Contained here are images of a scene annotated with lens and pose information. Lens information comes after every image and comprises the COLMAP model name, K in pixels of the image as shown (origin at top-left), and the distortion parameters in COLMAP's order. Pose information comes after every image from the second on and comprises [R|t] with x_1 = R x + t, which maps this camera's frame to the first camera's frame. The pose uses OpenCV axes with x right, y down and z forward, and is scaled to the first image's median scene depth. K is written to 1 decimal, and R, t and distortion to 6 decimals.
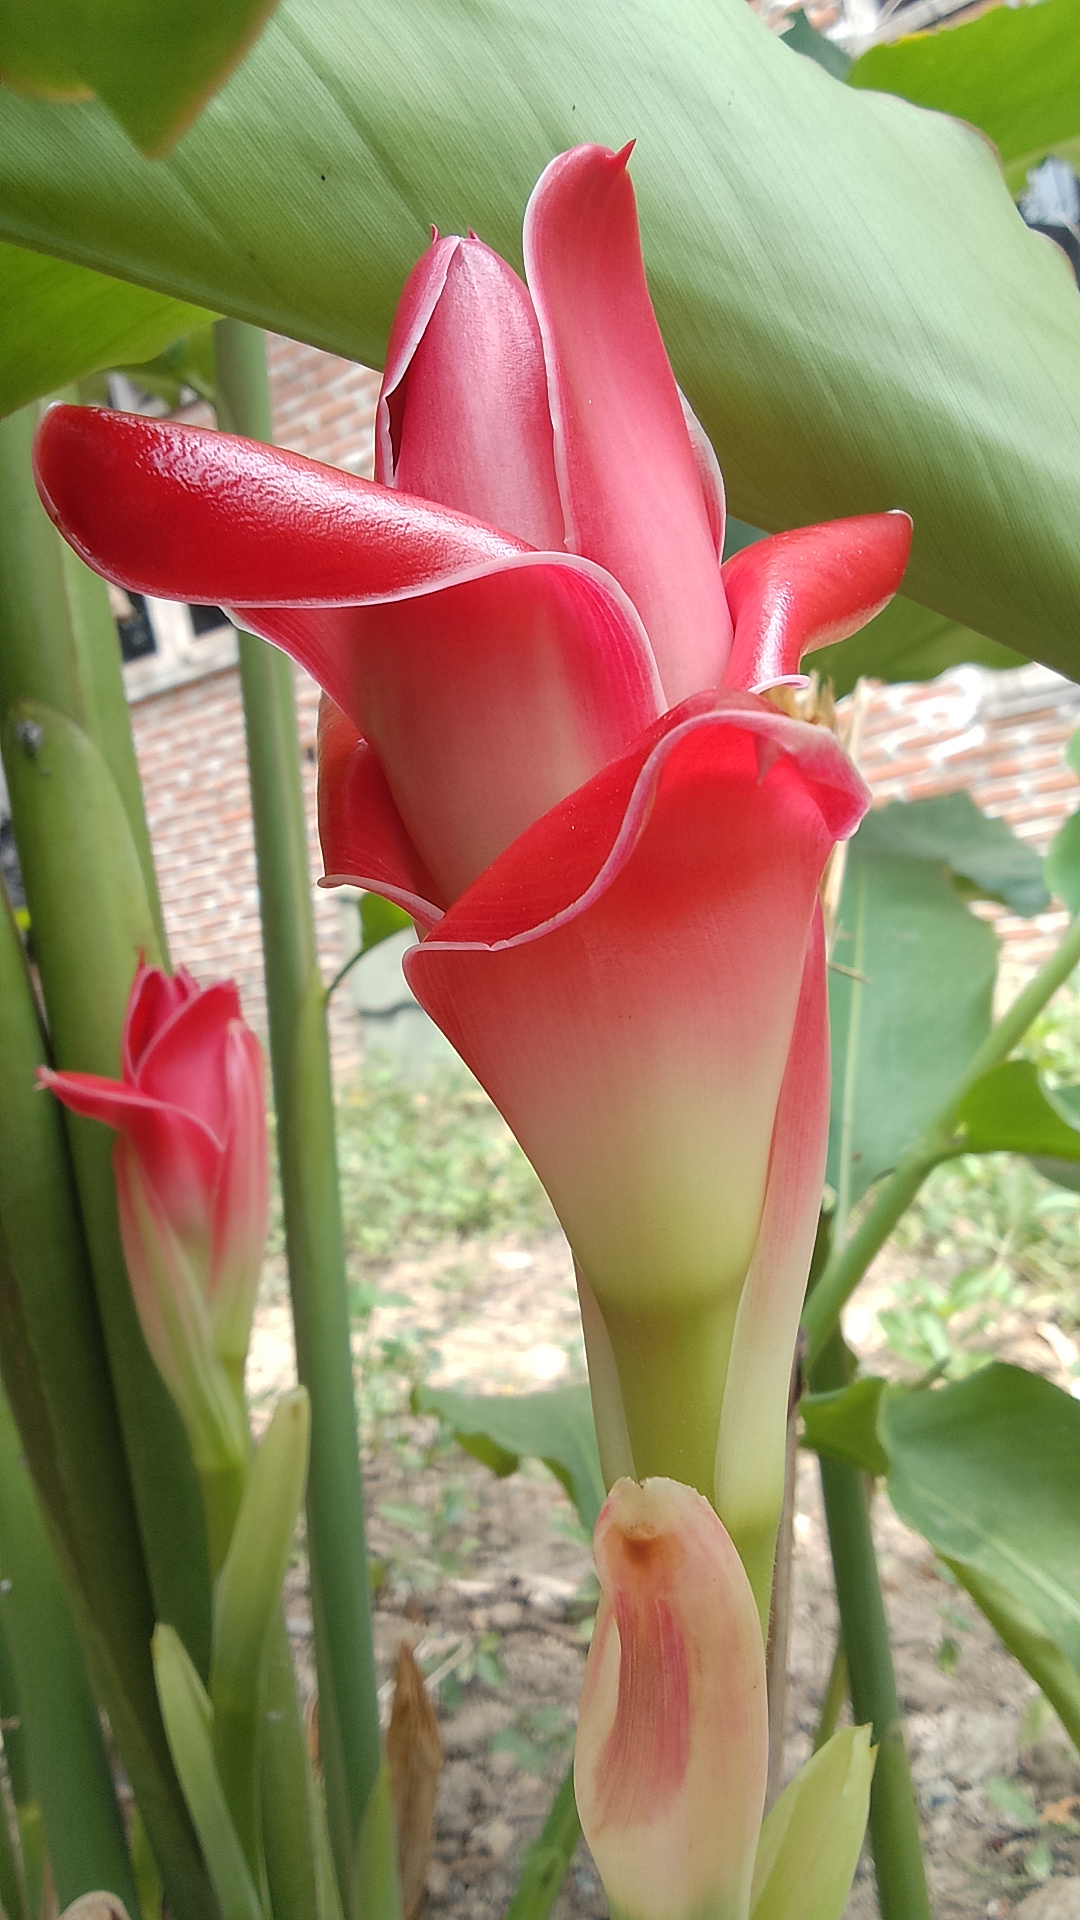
lens RADIAL K [[1559.0, 0, 540.0], [0, 1559.0, 960.0], [0, 0, 1]] dist [0.055427, -0.130040]
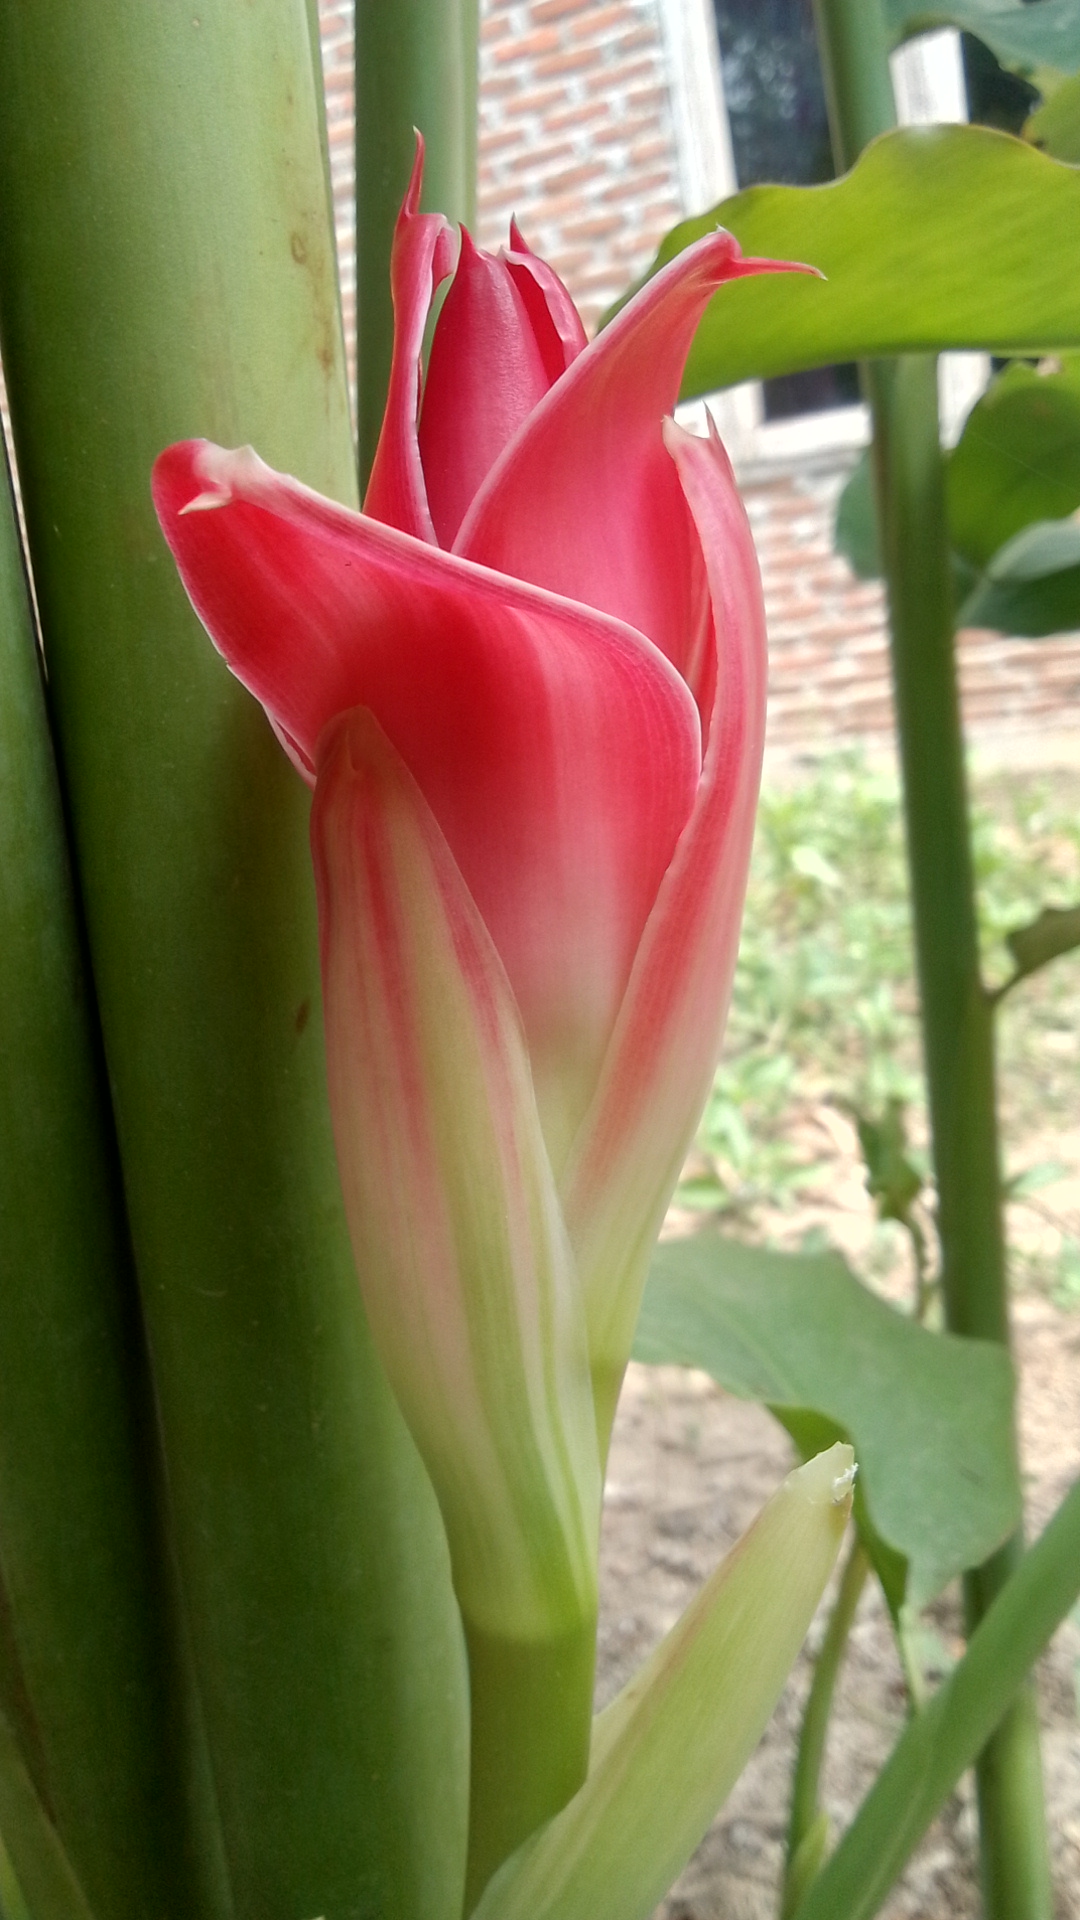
lens RADIAL K [[1556.0, 0, 547.5], [0, 1556.0, 971.1], [0, 0, 1]] dist [0.073591, -0.132110]
pose [[0.976692, -0.003333, 0.214618, -0.072145], [-0.026904, 0.990093, 0.137809, 0.027360], [-0.212951, -0.140371, 0.966927, 0.163101]]
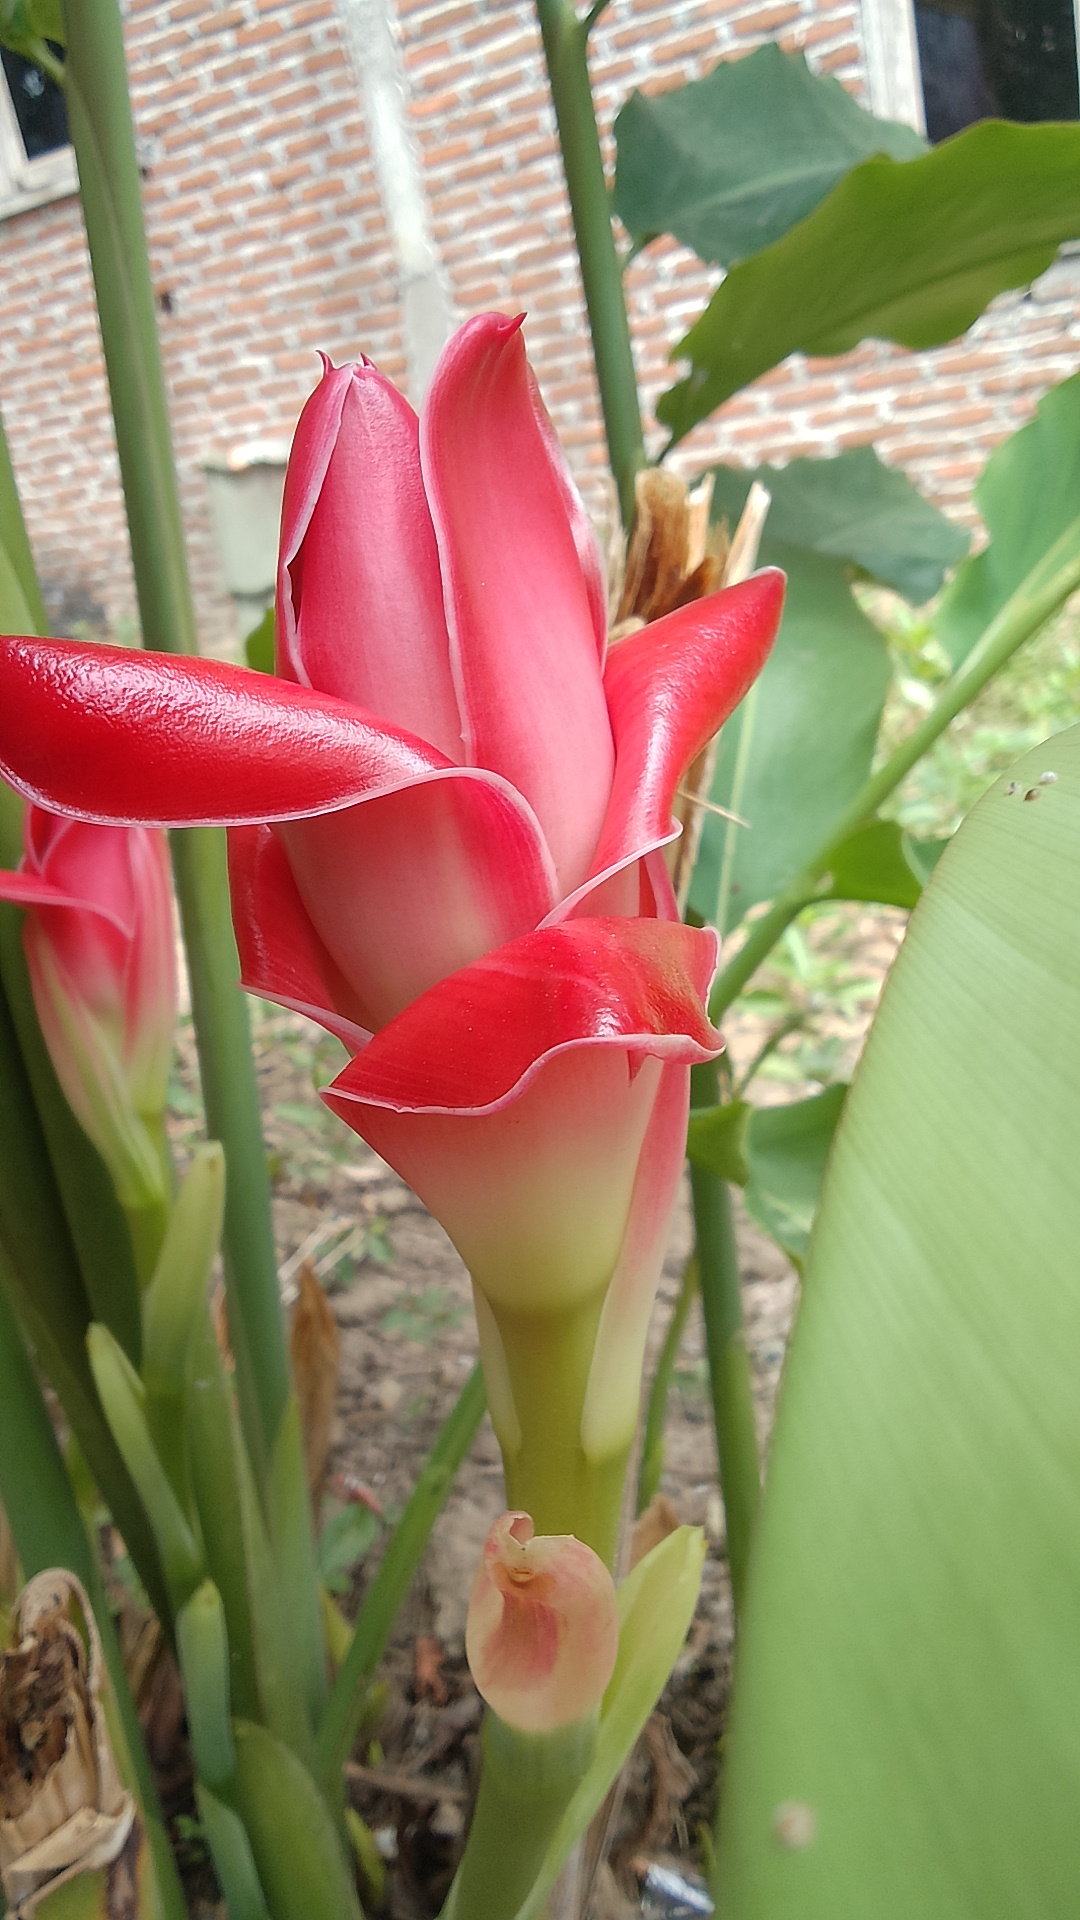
lens RADIAL K [[1556.0, 0, 547.5], [0, 1556.0, 971.1], [0, 0, 1]] dist [0.073591, -0.132110]
pose [[0.996768, -0.004476, 0.080204, -0.001500], [-0.017498, 0.962372, 0.271170, -0.035139], [-0.078400, -0.271697, 0.959184, -0.010987]]
